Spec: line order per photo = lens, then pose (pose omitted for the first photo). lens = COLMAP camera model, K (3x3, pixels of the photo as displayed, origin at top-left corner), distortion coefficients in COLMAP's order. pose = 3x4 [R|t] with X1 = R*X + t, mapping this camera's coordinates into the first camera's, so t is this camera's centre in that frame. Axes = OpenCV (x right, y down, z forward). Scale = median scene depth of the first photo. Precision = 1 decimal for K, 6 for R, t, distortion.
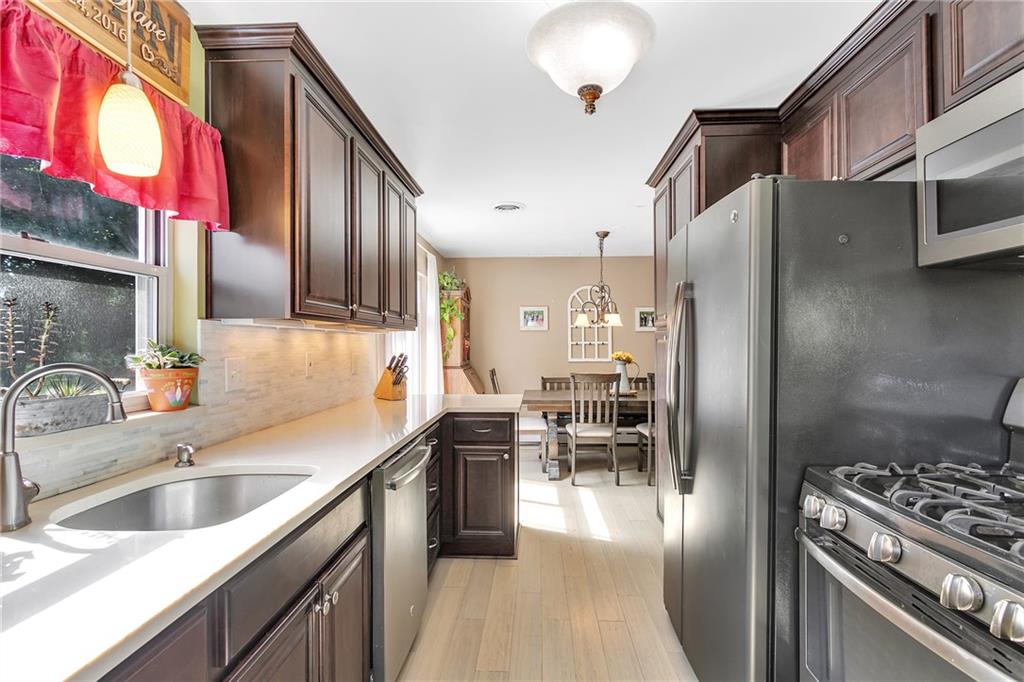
lens RADIAL K [[496.1, 0, 512.0], [0, 496.1, 341.0], [0, 0, 1]] dist [0.000668, 0.000407]
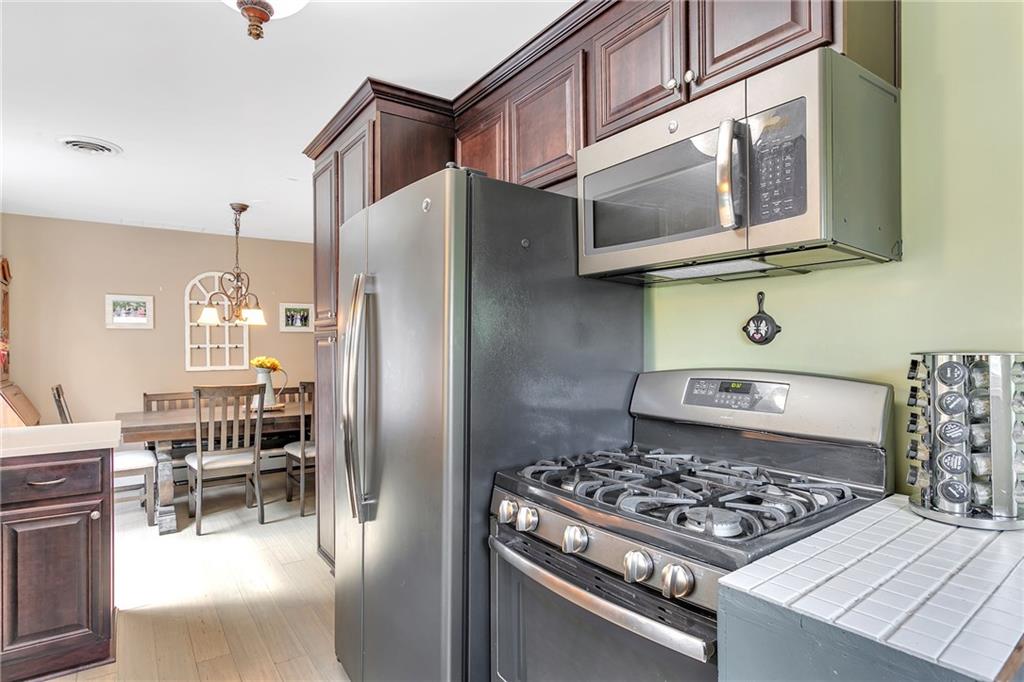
lens RADIAL K [[561.2, 0, 518.3], [0, 561.2, 346.1], [0, 0, 1]] dist [-0.001211, 0.000258]
pose [[0.788404, -0.002908, 0.615150, -0.028959], [0.000164, 0.999990, 0.004517, 0.000486], [-0.615157, -0.003461, 0.788397, 0.052455]]
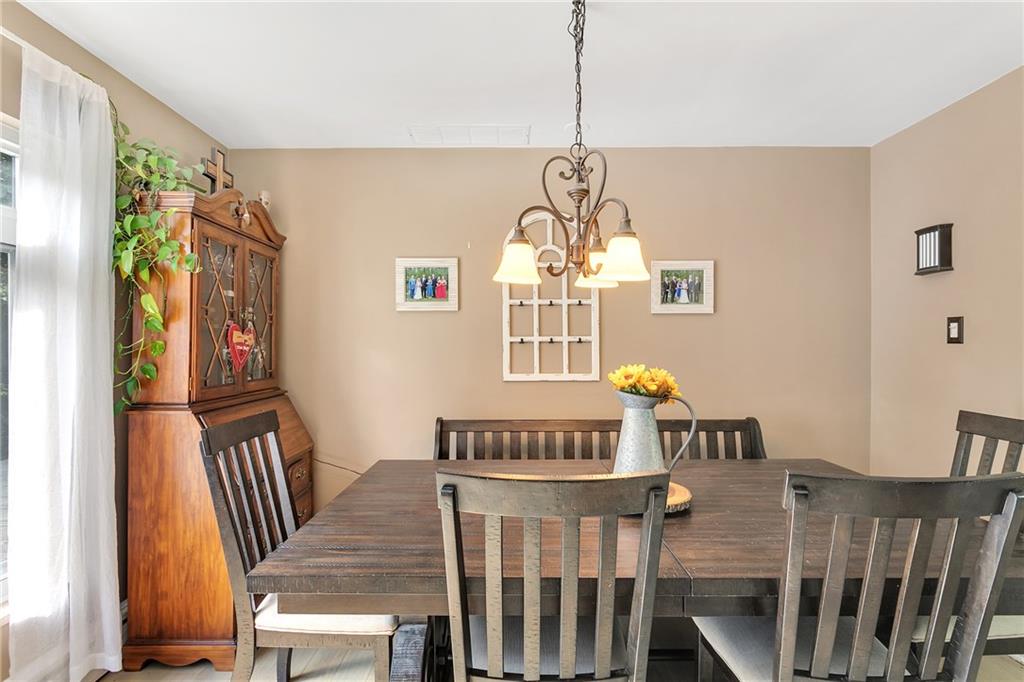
lens RADIAL K [[496.1, 0, 512.0], [0, 496.1, 341.0], [0, 0, 1]] dist [0.000668, 0.000407]
pose [[0.998680, 0.001511, 0.051351, 0.235527], [-0.001648, 0.999995, 0.002624, 0.010589], [-0.051347, -0.002705, 0.998677, 1.324787]]
